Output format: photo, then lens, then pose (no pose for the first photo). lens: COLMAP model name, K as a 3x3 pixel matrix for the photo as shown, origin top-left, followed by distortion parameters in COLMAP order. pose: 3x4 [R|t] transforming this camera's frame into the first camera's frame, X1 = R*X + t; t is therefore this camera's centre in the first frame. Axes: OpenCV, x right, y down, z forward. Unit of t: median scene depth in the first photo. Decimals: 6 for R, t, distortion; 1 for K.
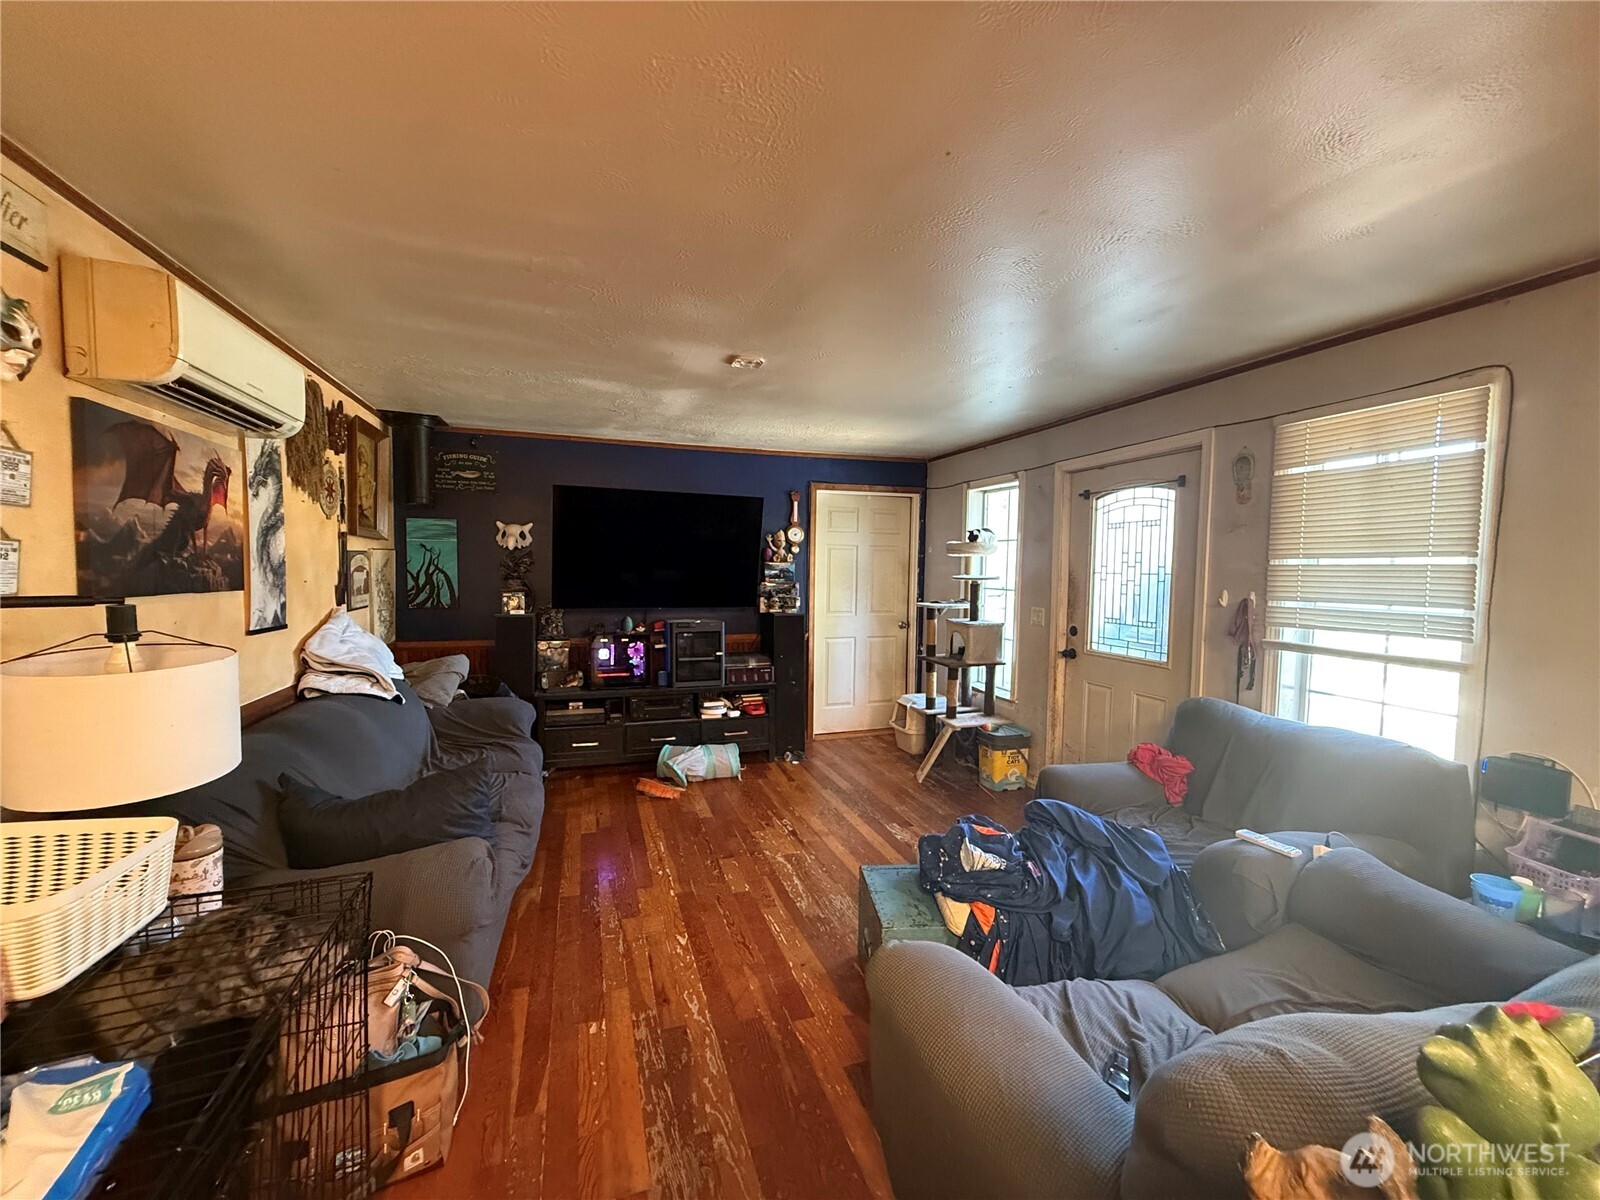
lens RADIAL K [[638.9, 0, 792.6], [0, 638.9, 600.2], [0, 0, 1]] dist [0.001910, -0.000087]
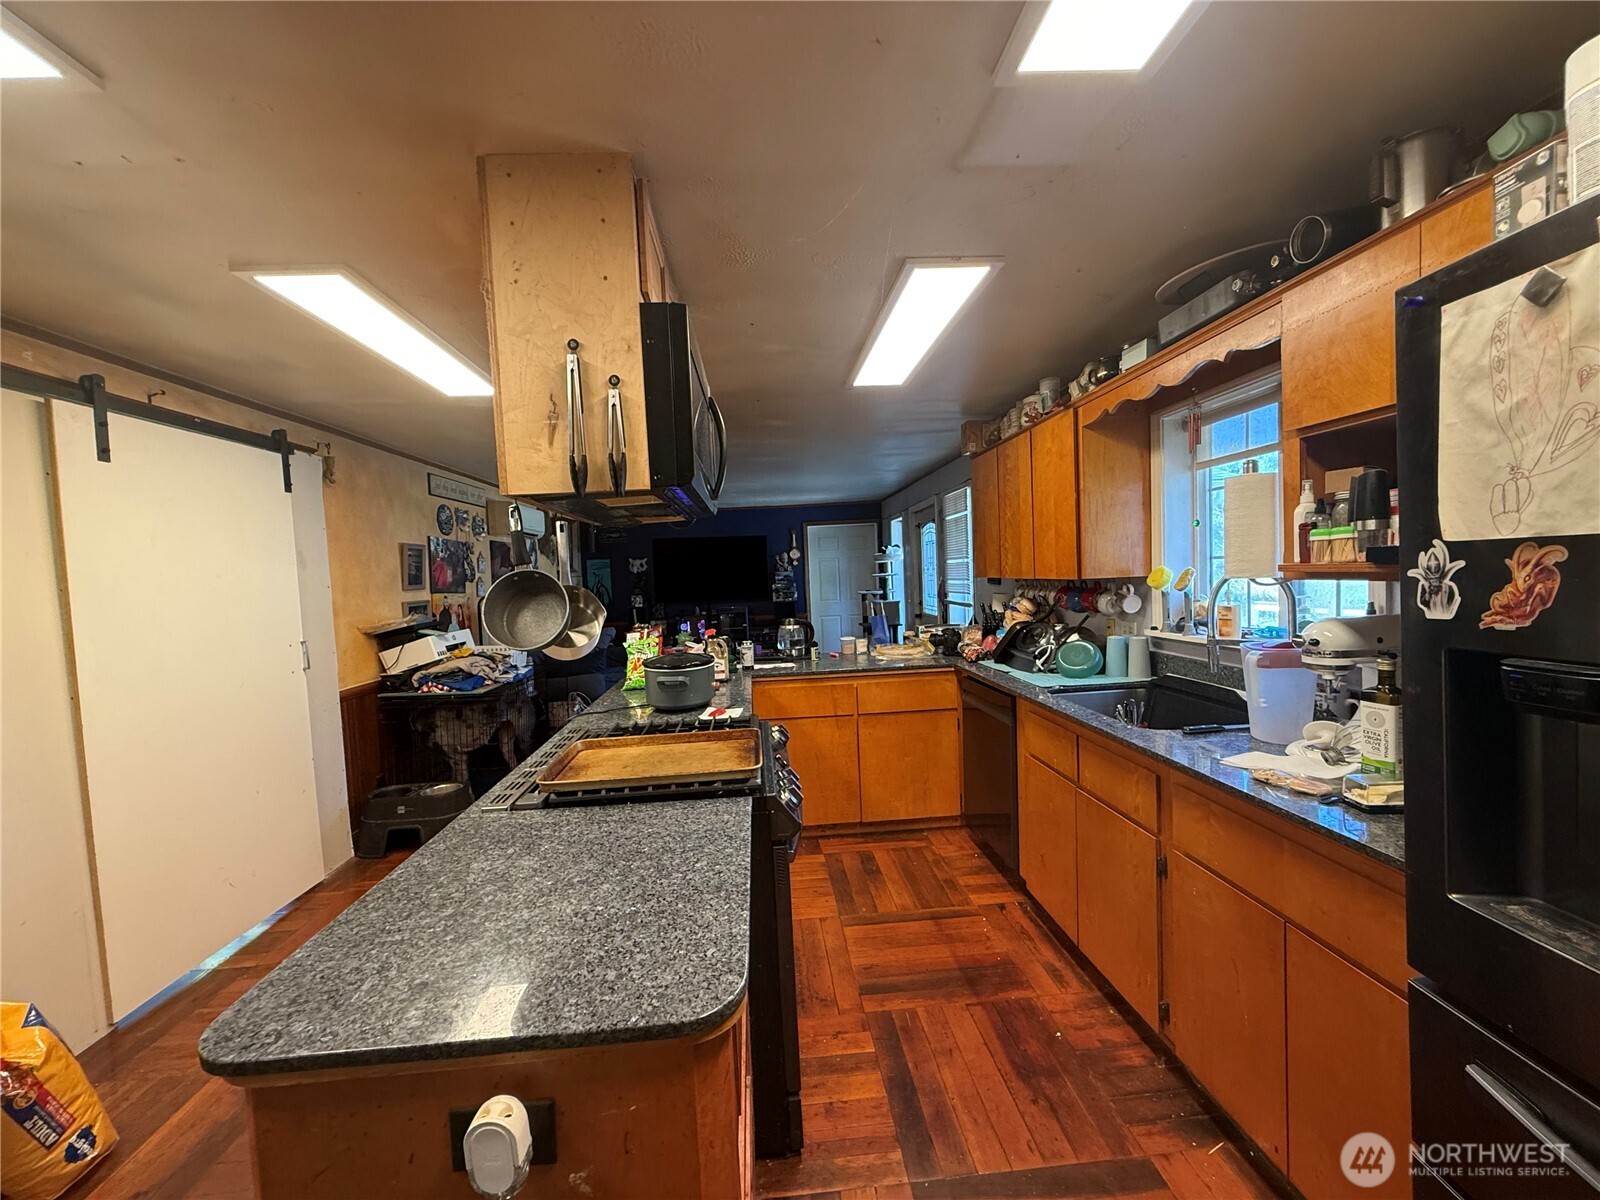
lens RADIAL K [[638.9, 0, 792.6], [0, 638.9, 600.2], [0, 0, 1]] dist [0.001910, -0.000087]
pose [[0.964473, -0.042517, -0.260738, 0.688201], [0.040437, 0.999093, -0.013340, 0.062701], [0.261069, 0.002323, 0.965317, -0.976703]]
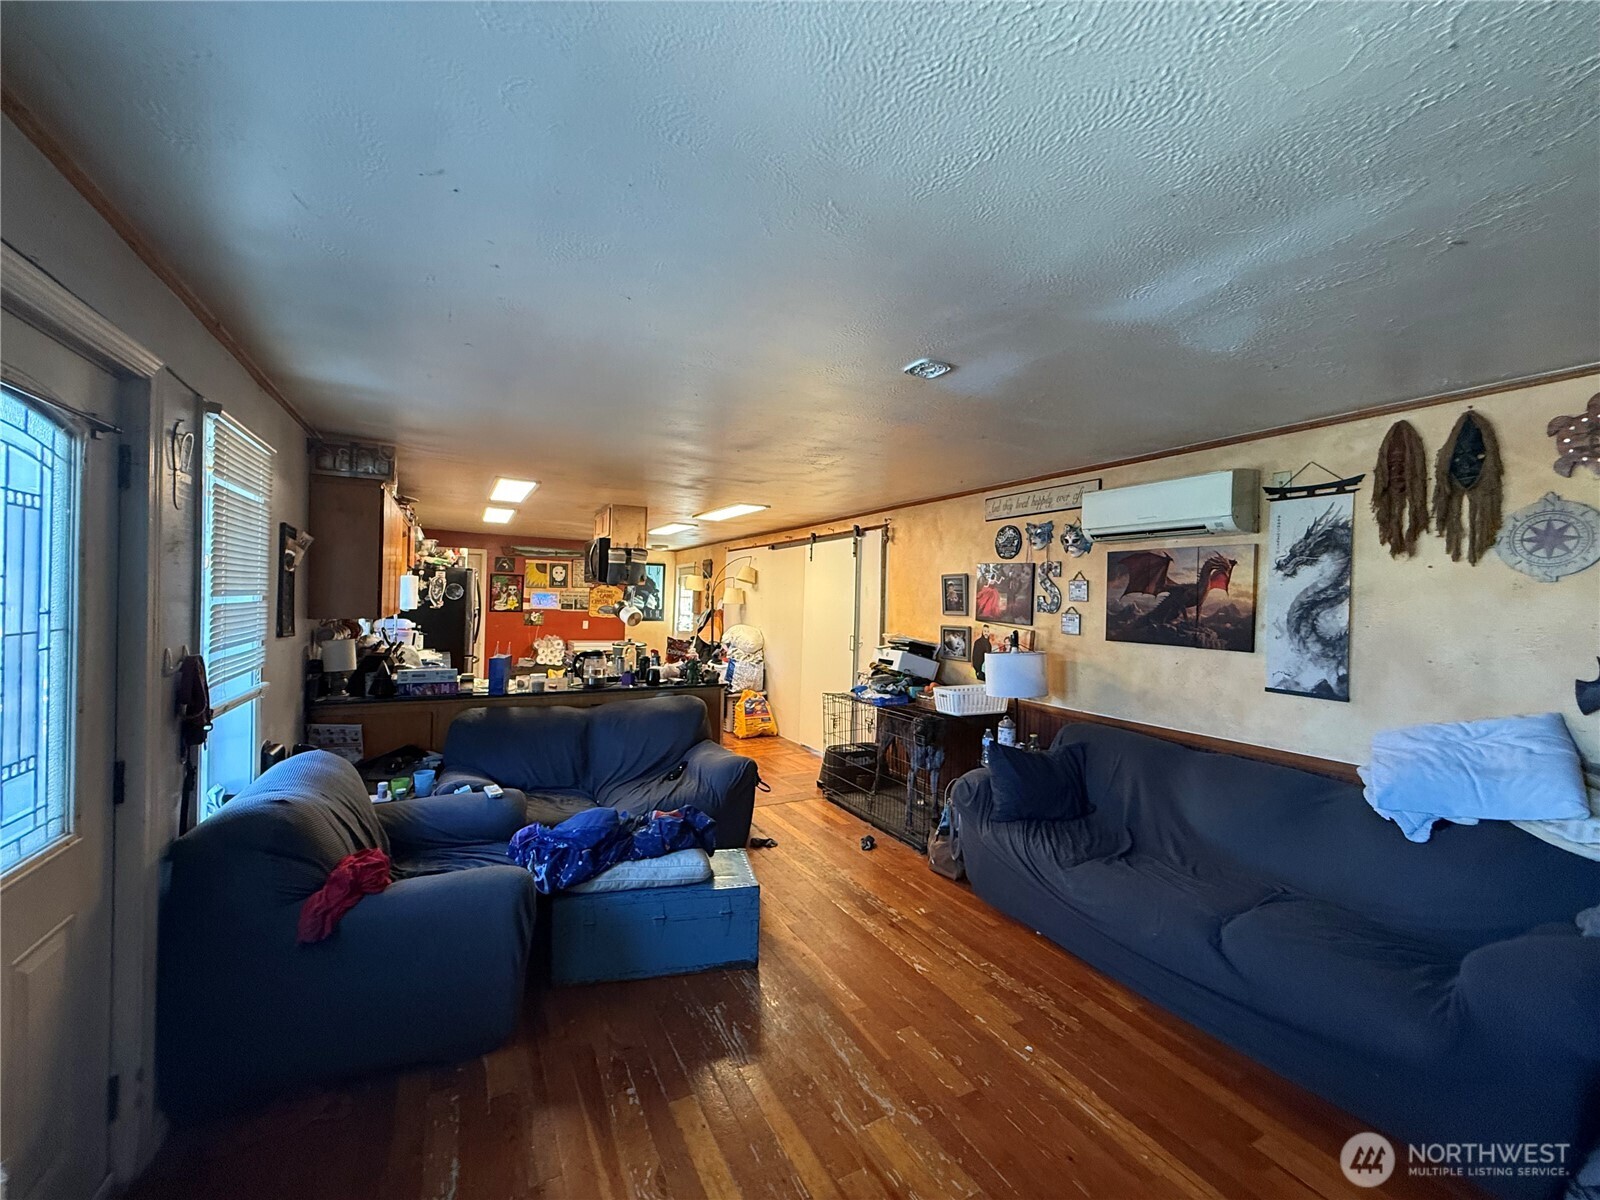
lens RADIAL K [[637.3, 0, 793.2], [0, 637.3, 600.7], [0, 0, 1]] dist [-0.000037, 0.000189]
pose [[-0.985861, -0.036102, -0.163631, 0.183704], [-0.045196, 0.997613, 0.052200, -0.105234], [0.161356, 0.058857, -0.985140, 1.537584]]
